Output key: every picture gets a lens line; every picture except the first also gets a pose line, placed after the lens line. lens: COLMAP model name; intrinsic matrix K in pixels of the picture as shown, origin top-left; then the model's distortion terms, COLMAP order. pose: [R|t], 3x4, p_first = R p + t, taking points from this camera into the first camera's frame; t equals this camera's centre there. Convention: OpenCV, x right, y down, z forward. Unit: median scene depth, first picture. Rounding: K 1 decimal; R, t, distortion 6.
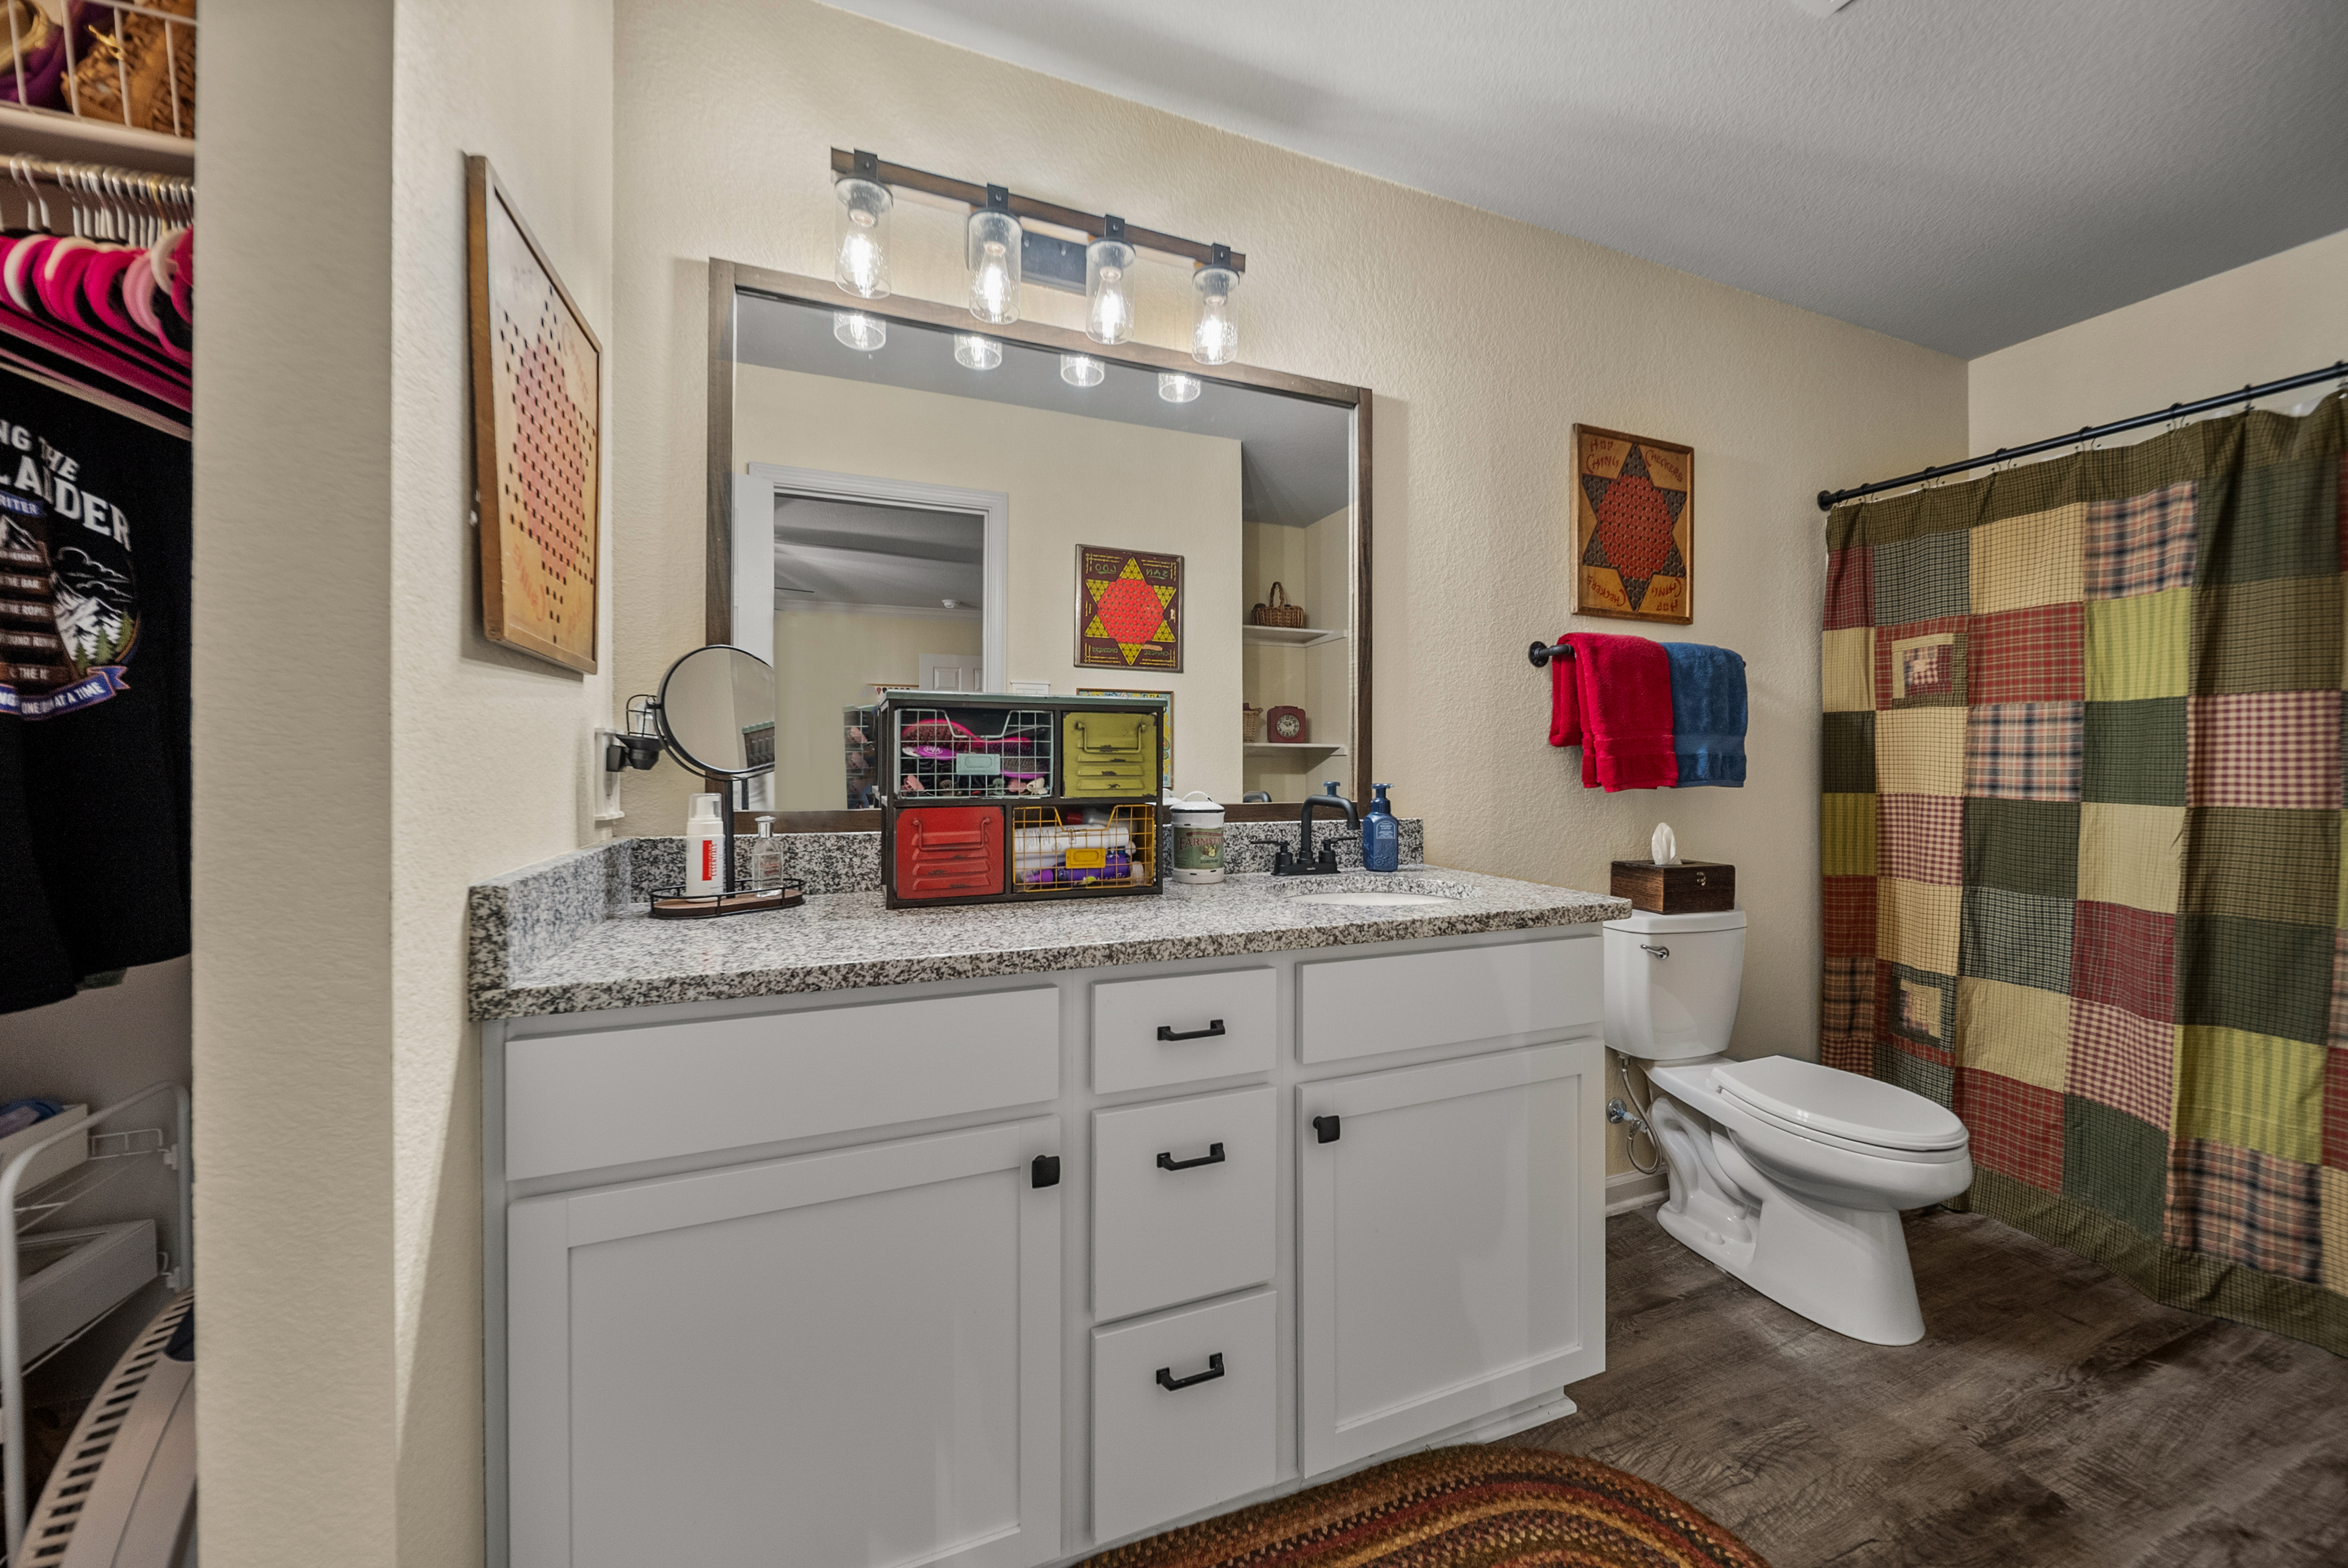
lens RADIAL K [[854.8, 0, 1169.9], [0, 854.8, 754.8], [0, 0, 1]] dist [-0.001126, -0.000143]
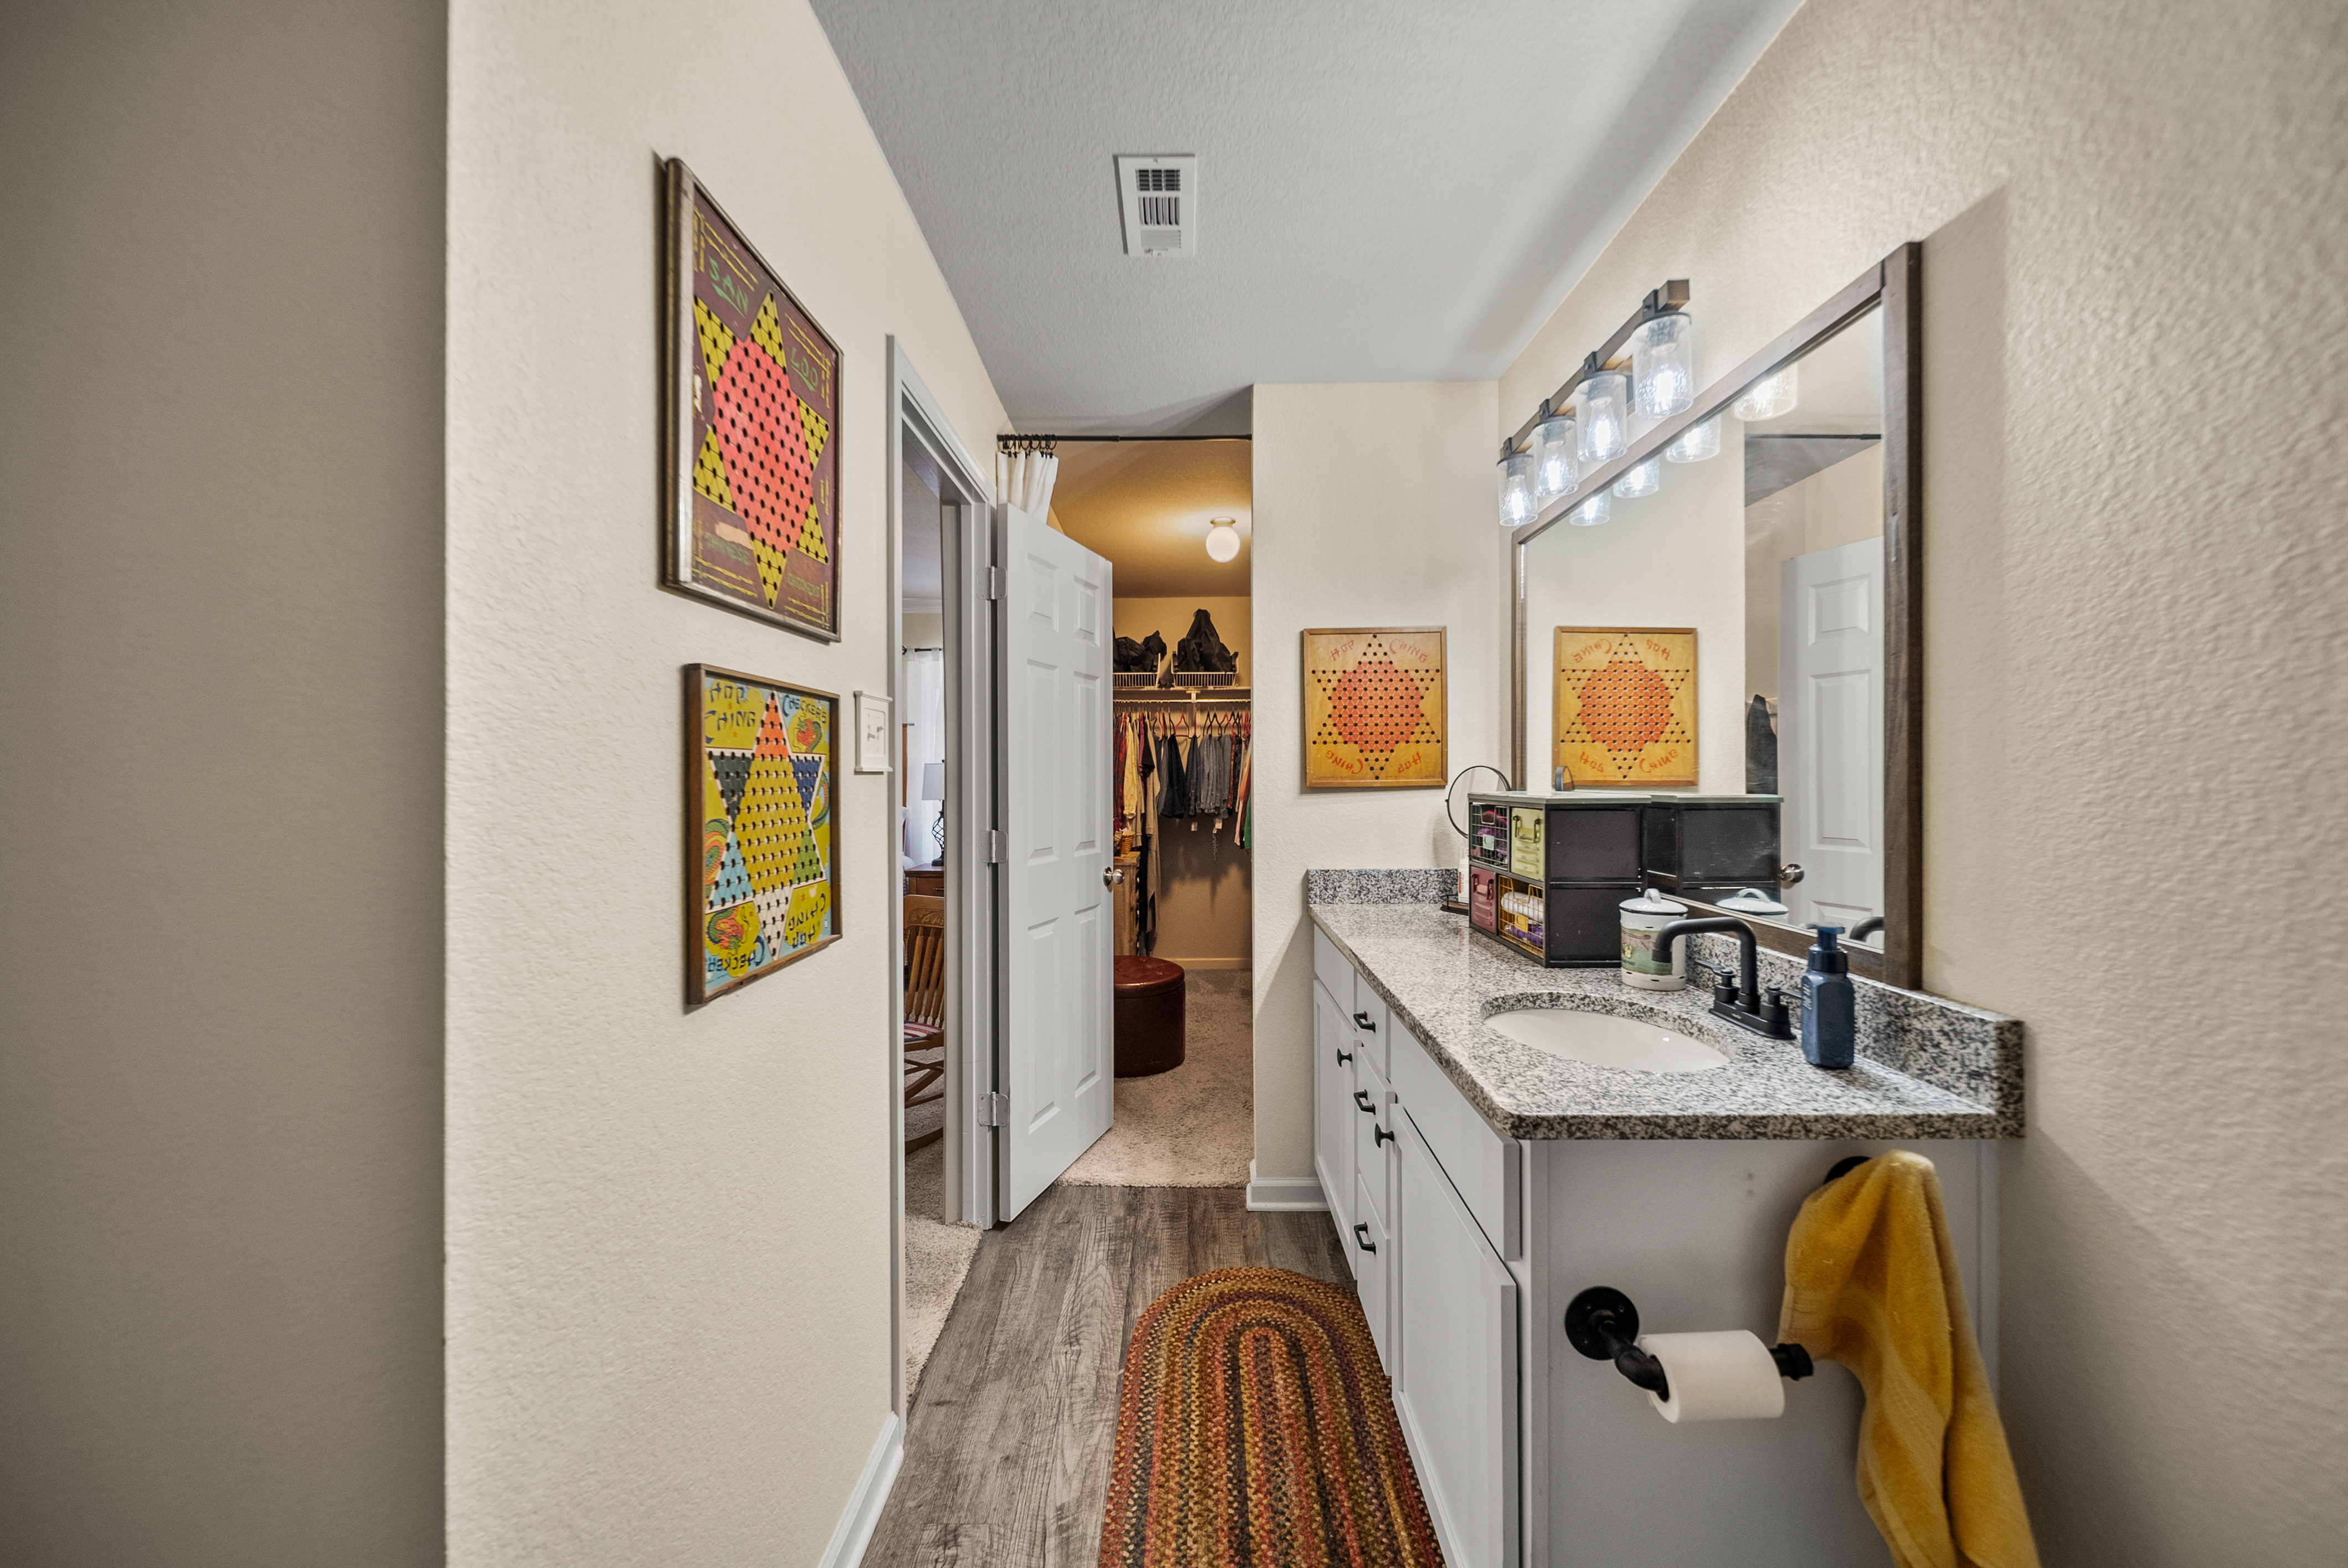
lens RADIAL K [[845.4, 0, 1175.3], [0, 845.4, 780.1], [0, 0, 1]] dist [-0.000761, -0.000008]
pose [[-0.384906, 0.000354, -0.922956, 0.917969], [0.012660, 0.999908, -0.004896, -0.068049], [0.922869, -0.013569, -0.384875, 0.737085]]
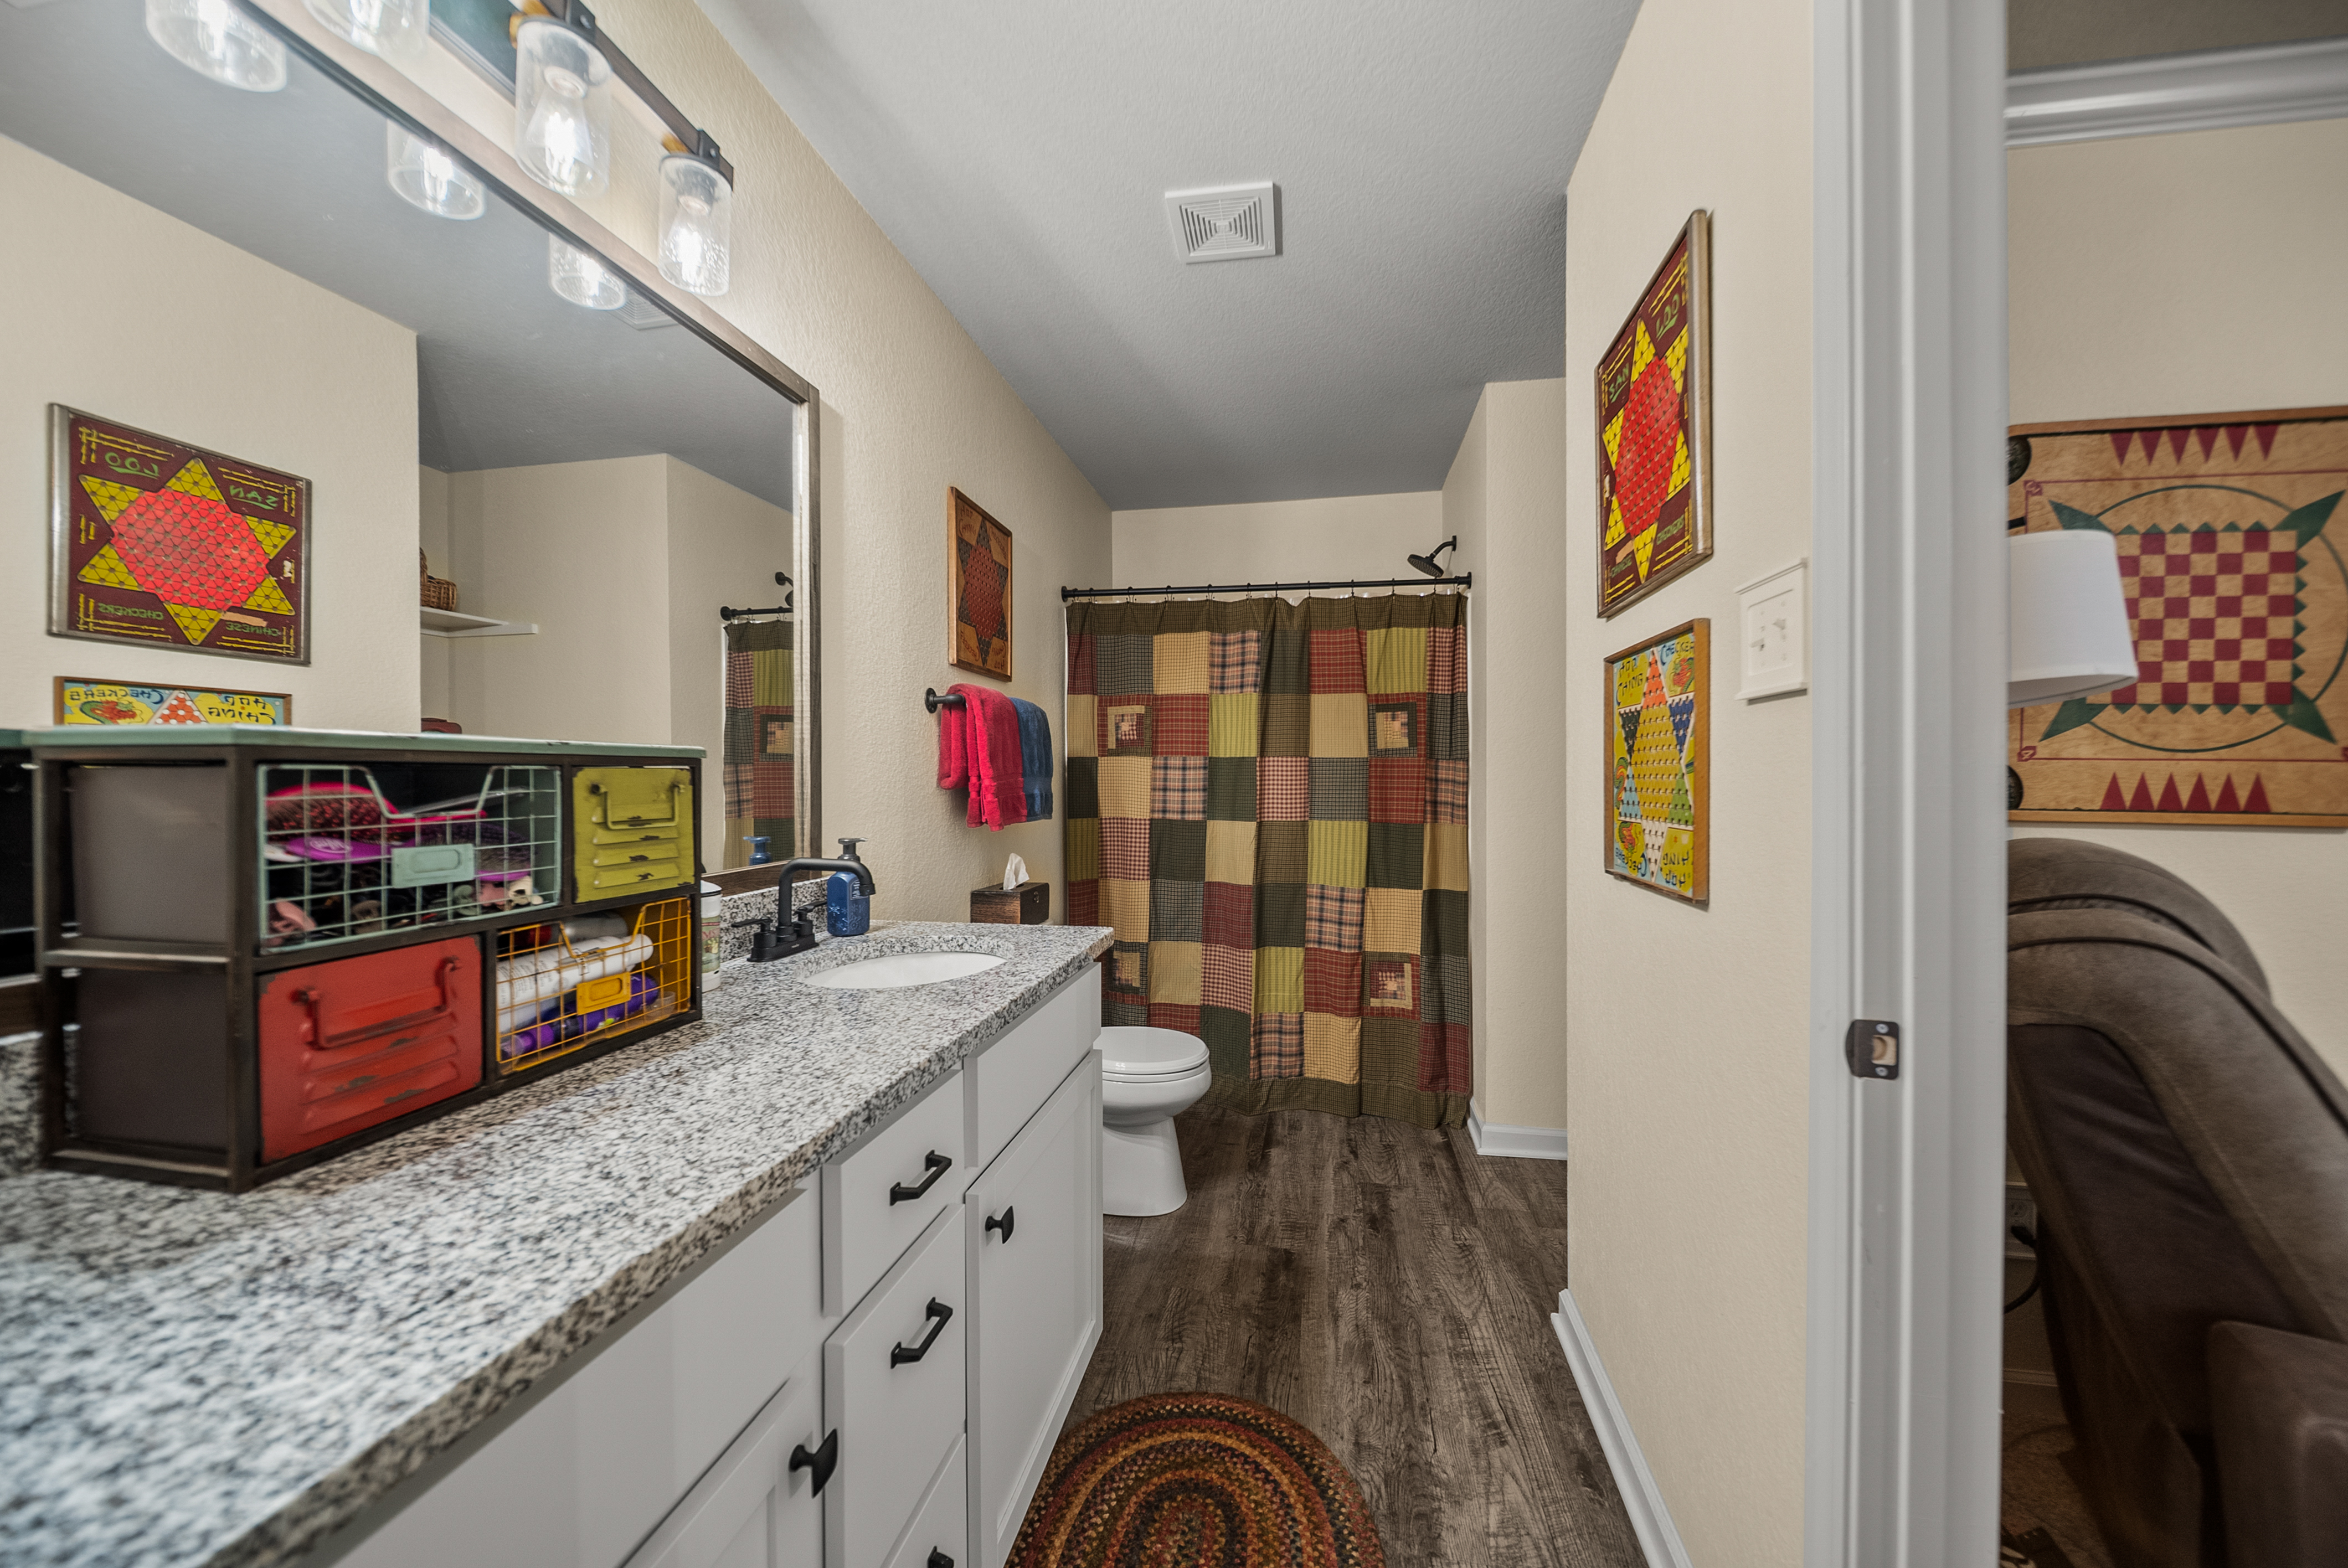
lens RADIAL K [[845.4, 0, 1175.3], [0, 845.4, 780.1], [0, 0, 1]] dist [-0.000761, -0.000008]
pose [[0.532187, -0.006148, 0.846605, -0.299509], [-0.004712, 0.999937, 0.010223, -0.035419], [-0.846614, -0.009429, 0.532124, 0.215268]]
